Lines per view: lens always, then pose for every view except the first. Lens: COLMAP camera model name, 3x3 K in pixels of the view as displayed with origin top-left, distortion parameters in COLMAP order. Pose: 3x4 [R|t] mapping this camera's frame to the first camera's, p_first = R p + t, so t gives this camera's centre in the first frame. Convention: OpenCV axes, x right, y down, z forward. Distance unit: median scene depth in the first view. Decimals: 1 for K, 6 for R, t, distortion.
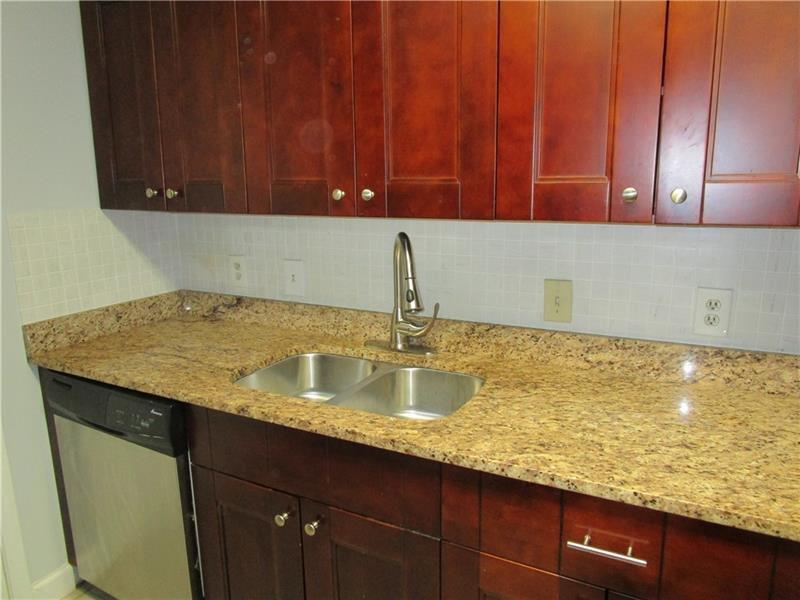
lens RADIAL K [[577.7, 0, 398.6], [0, 577.7, 301.5], [0, 0, 1]] dist [-0.020781, 0.004449]
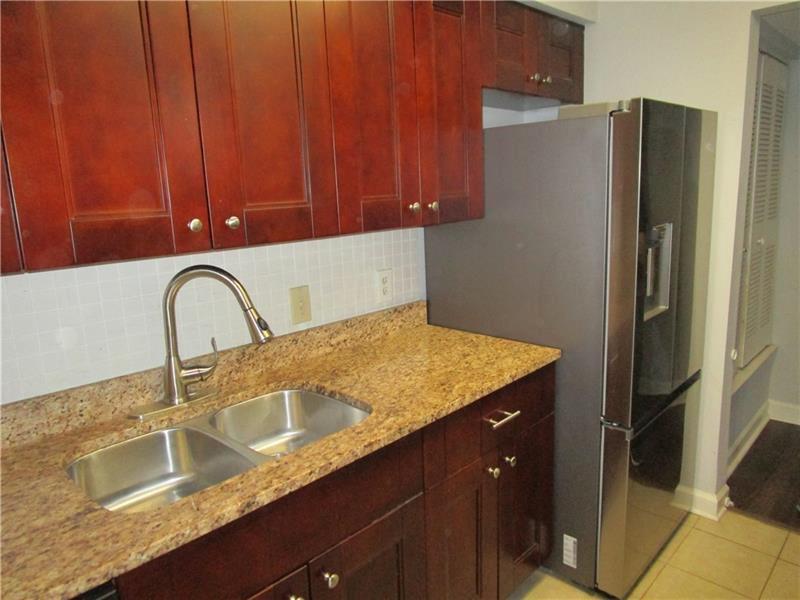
lens RADIAL K [[577.7, 0, 398.6], [0, 577.7, 301.5], [0, 0, 1]] dist [-0.020781, 0.004449]
pose [[0.254887, -0.182296, 0.949632, -0.806934], [0.229503, 0.965412, 0.123726, -0.109944], [-0.939341, 0.186407, 0.287908, 0.486679]]
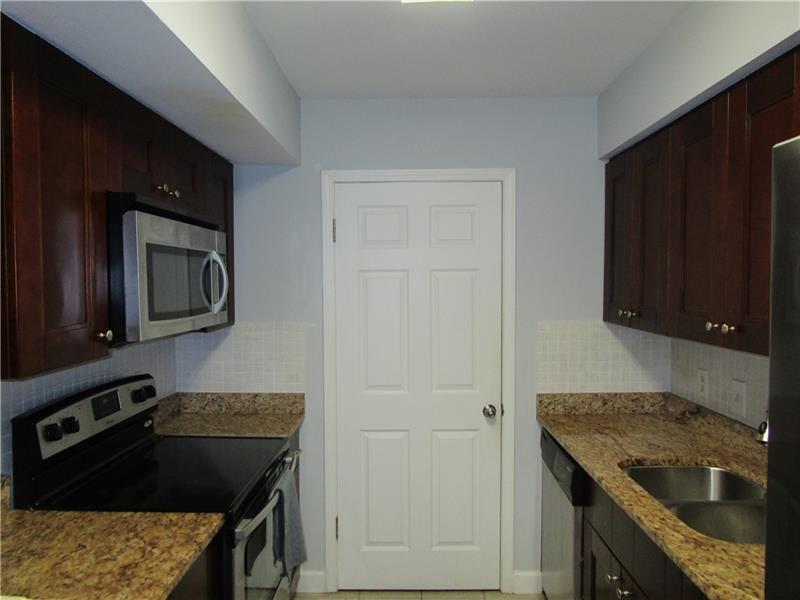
lens RADIAL K [[577.0, 0, 400.0], [0, 577.0, 300.0], [0, 0, 1]] dist [-0.022999, 0.001806]
pose [[0.460038, 0.035411, -0.887193, 0.604581], [-0.188072, 0.980418, -0.058389, -0.050723], [0.867752, 0.193717, 0.457690, -0.074373]]
